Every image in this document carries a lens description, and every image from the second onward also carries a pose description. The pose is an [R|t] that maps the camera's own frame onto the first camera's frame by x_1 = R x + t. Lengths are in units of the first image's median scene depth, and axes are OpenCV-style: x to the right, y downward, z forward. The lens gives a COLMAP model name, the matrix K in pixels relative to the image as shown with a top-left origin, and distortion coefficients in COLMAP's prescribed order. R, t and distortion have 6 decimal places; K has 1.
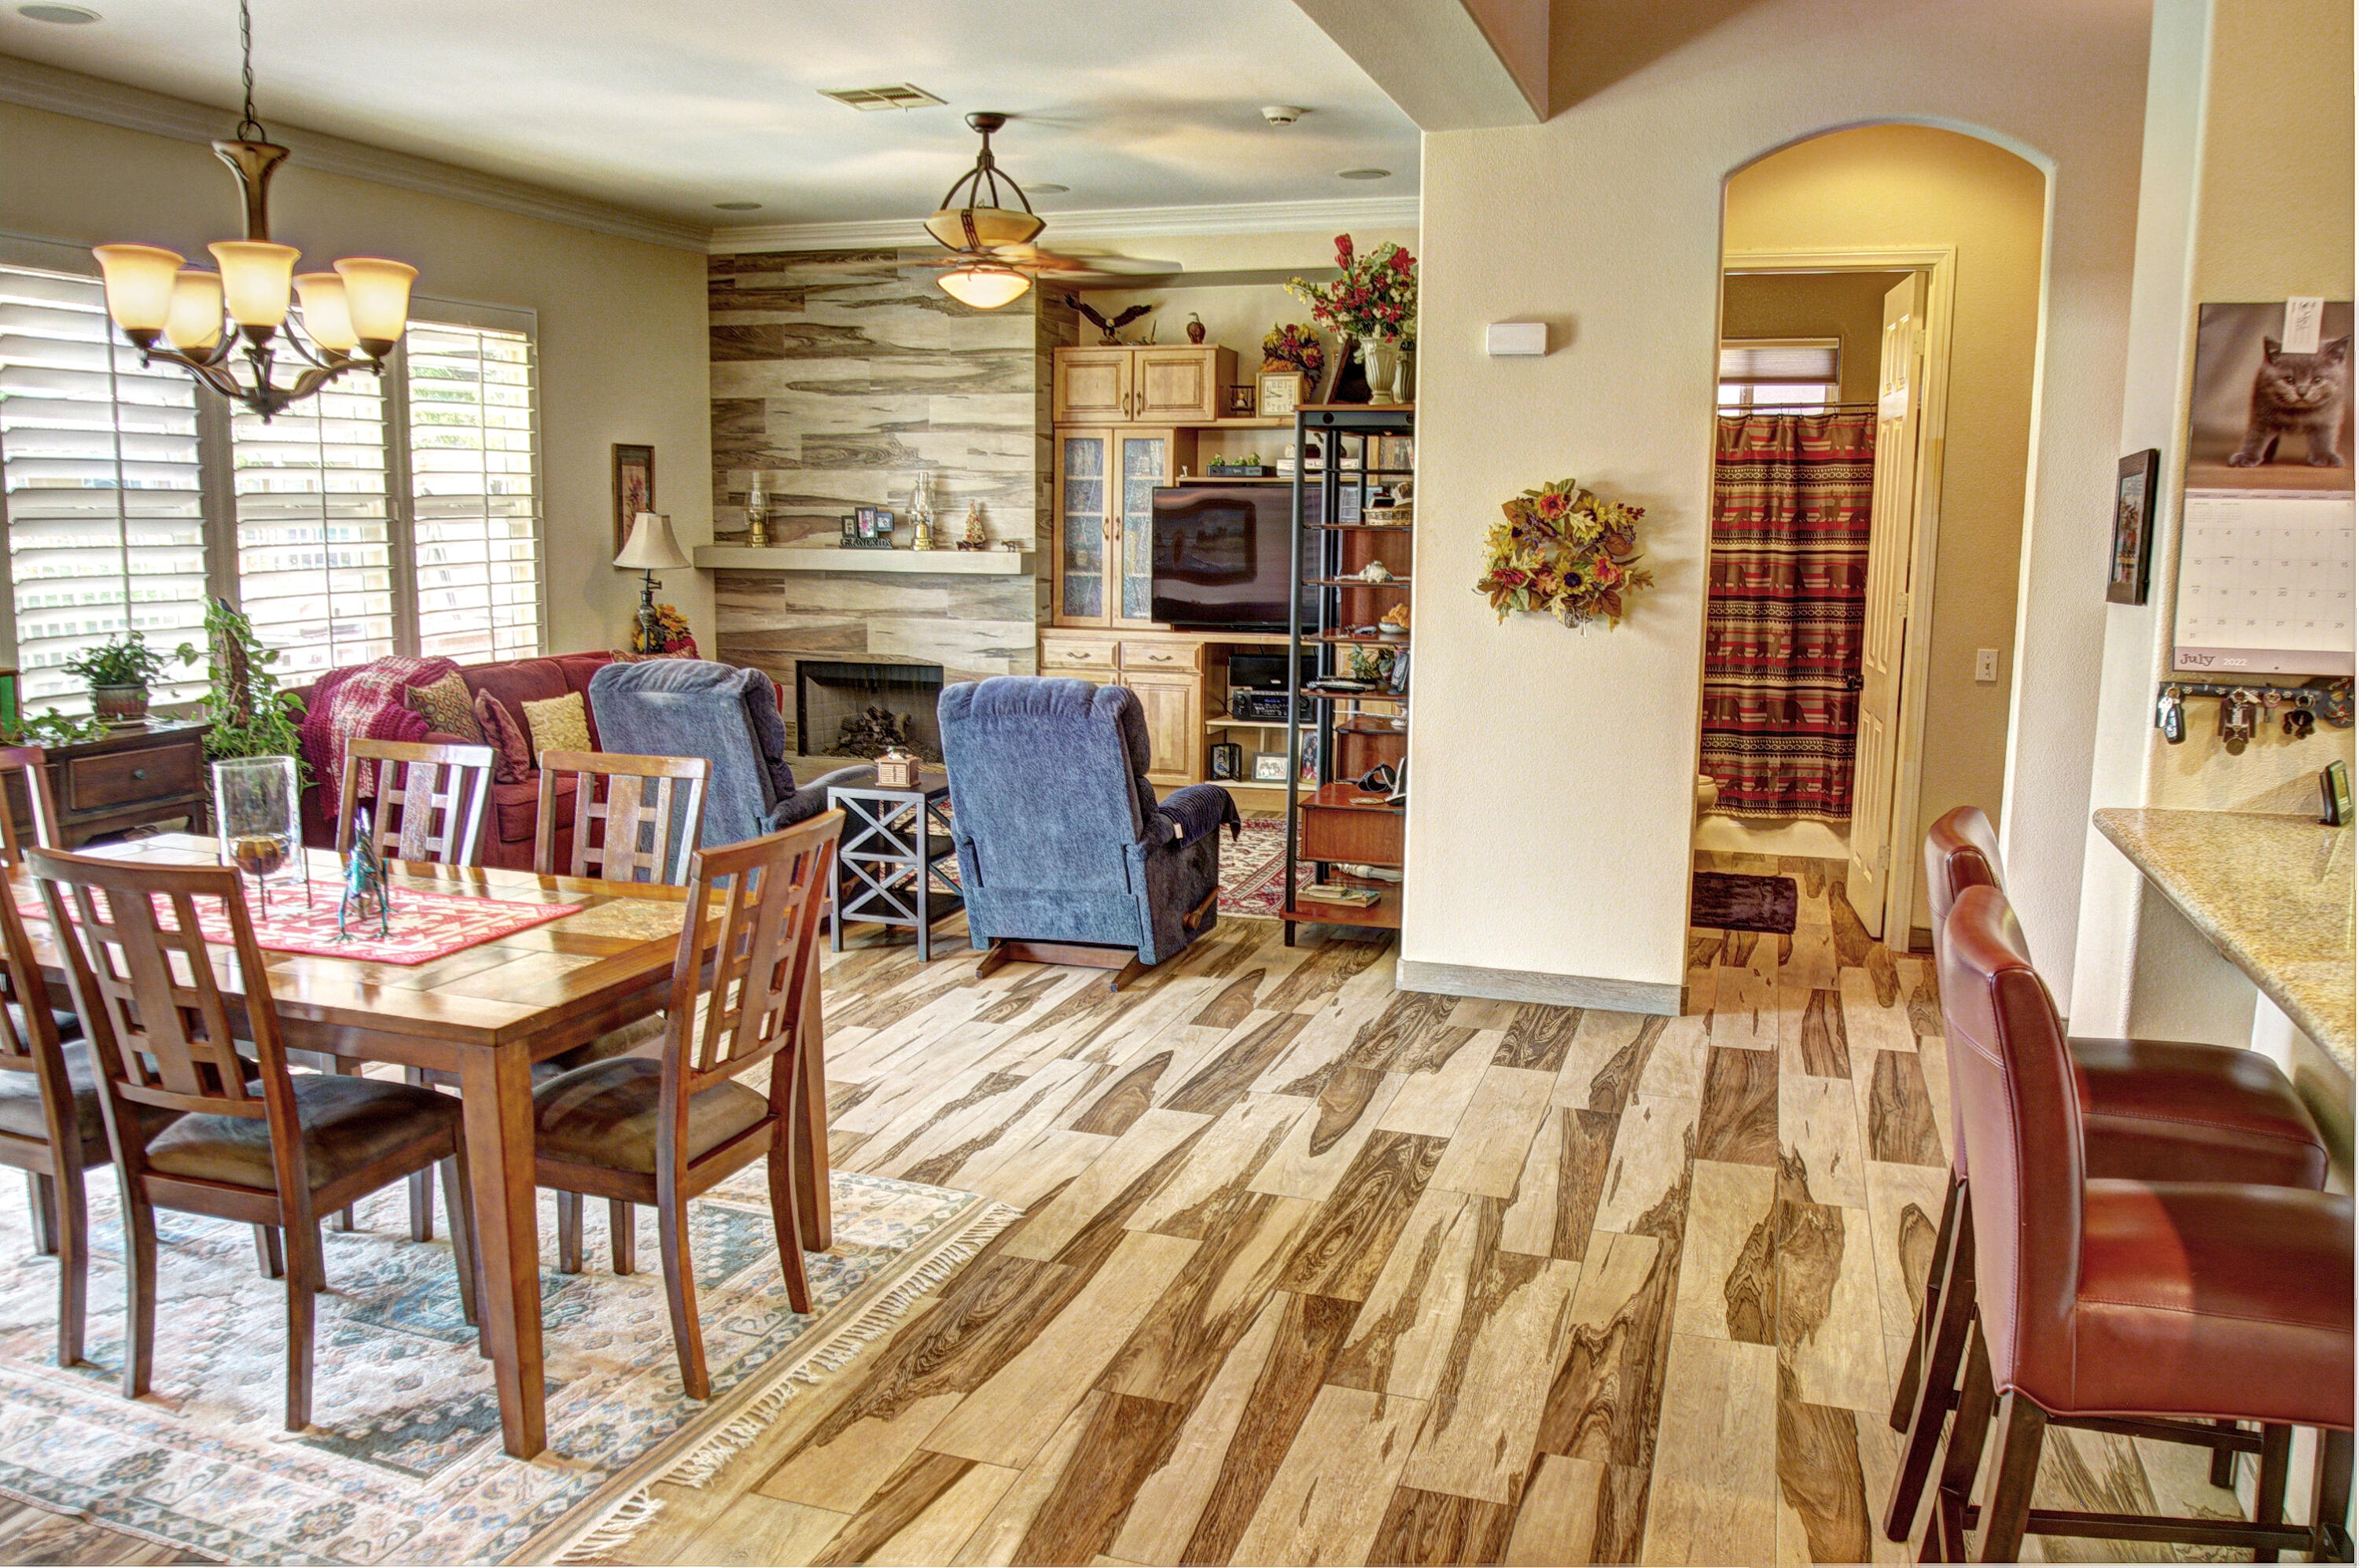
lens RADIAL K [[1784.5, 0, 1151.6], [0, 1784.5, 774.1], [0, 0, 1]] dist [-0.073211, 0.041610]
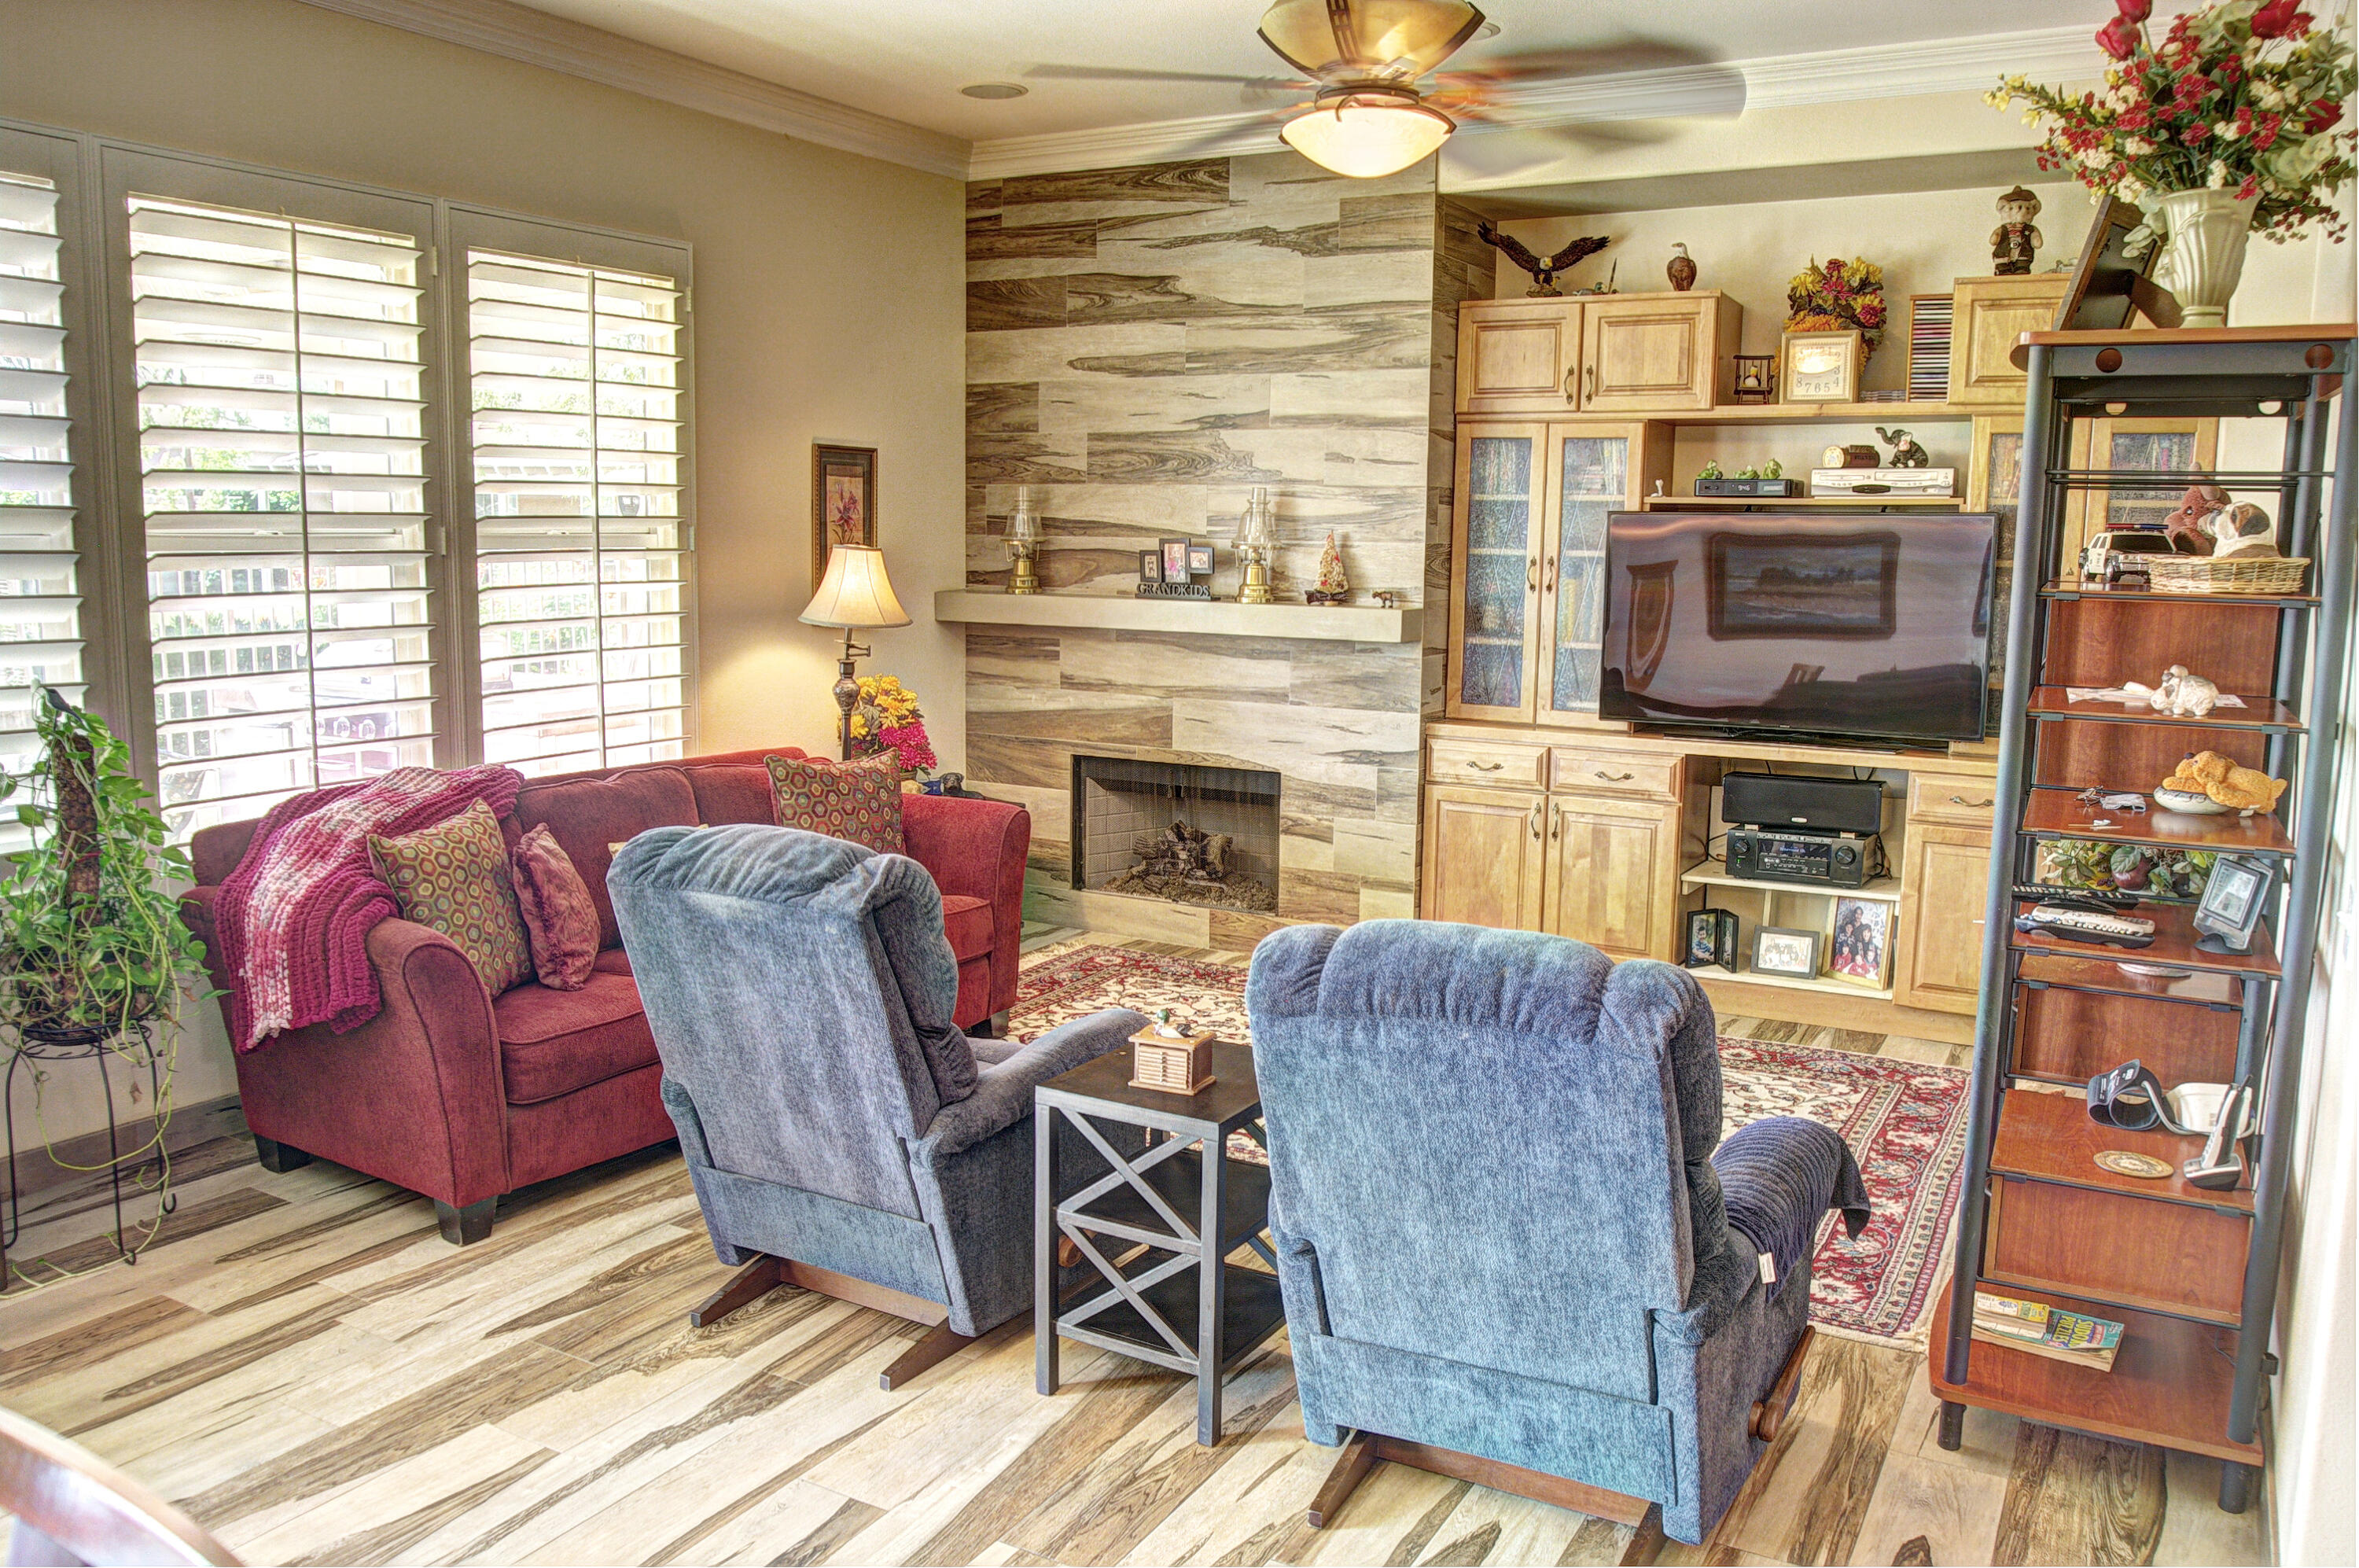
lens RADIAL K [[1784.5, 0, 1157.2], [0, 1784.5, 774.1], [0, 0, 1]] dist [-0.073211, 0.041610]
pose [[0.981337, 0.030324, -0.189889, -0.034891], [-0.033243, 0.999373, -0.012203, -0.051845], [0.189400, 0.018287, 0.981730, 0.333226]]
